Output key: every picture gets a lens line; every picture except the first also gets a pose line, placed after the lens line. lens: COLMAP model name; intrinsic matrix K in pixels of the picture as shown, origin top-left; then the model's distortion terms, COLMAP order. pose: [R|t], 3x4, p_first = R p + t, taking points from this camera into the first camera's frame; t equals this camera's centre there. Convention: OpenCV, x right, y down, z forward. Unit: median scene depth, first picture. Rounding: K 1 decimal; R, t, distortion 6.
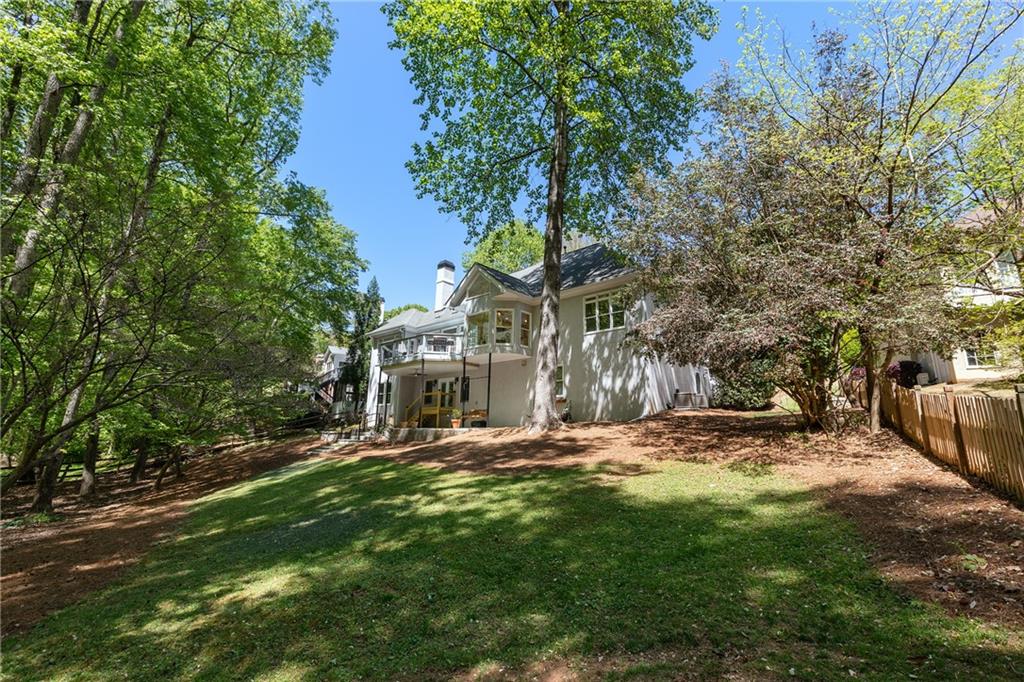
lens RADIAL K [[457.5, 0, 510.1], [0, 457.5, 337.6], [0, 0, 1]] dist [0.022656, -0.010237]
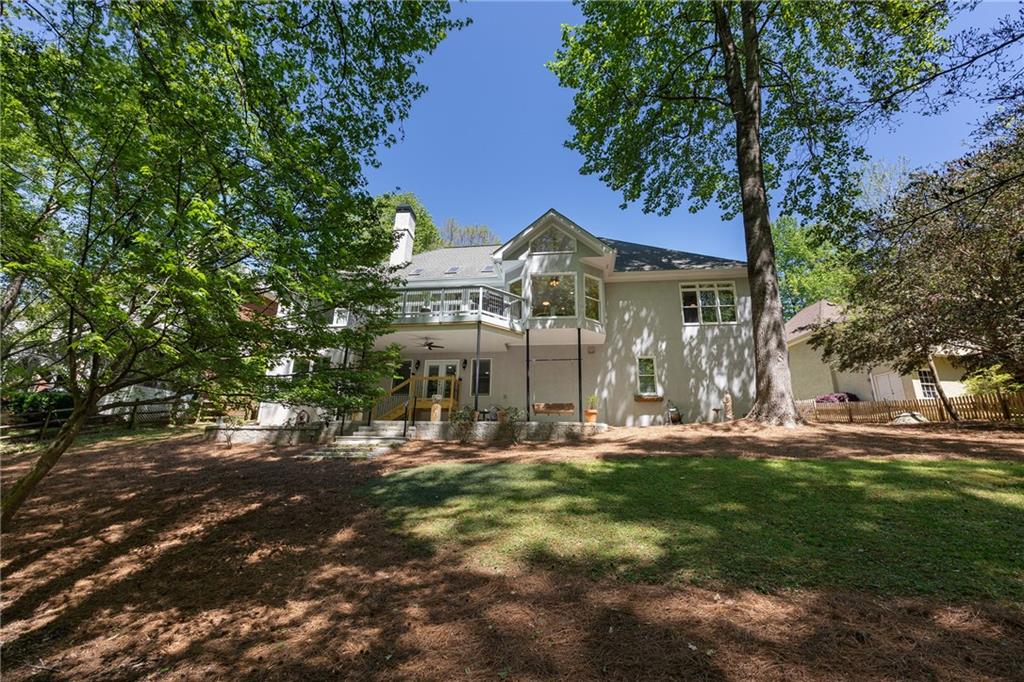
lens RADIAL K [[457.5, 0, 510.1], [0, 457.5, 337.6], [0, 0, 1]] dist [0.022656, -0.010237]
pose [[0.797916, 0.150551, 0.583665, -0.601990], [-0.123923, 0.988594, -0.085586, 0.131322], [-0.589892, -0.004039, 0.807472, 0.492068]]
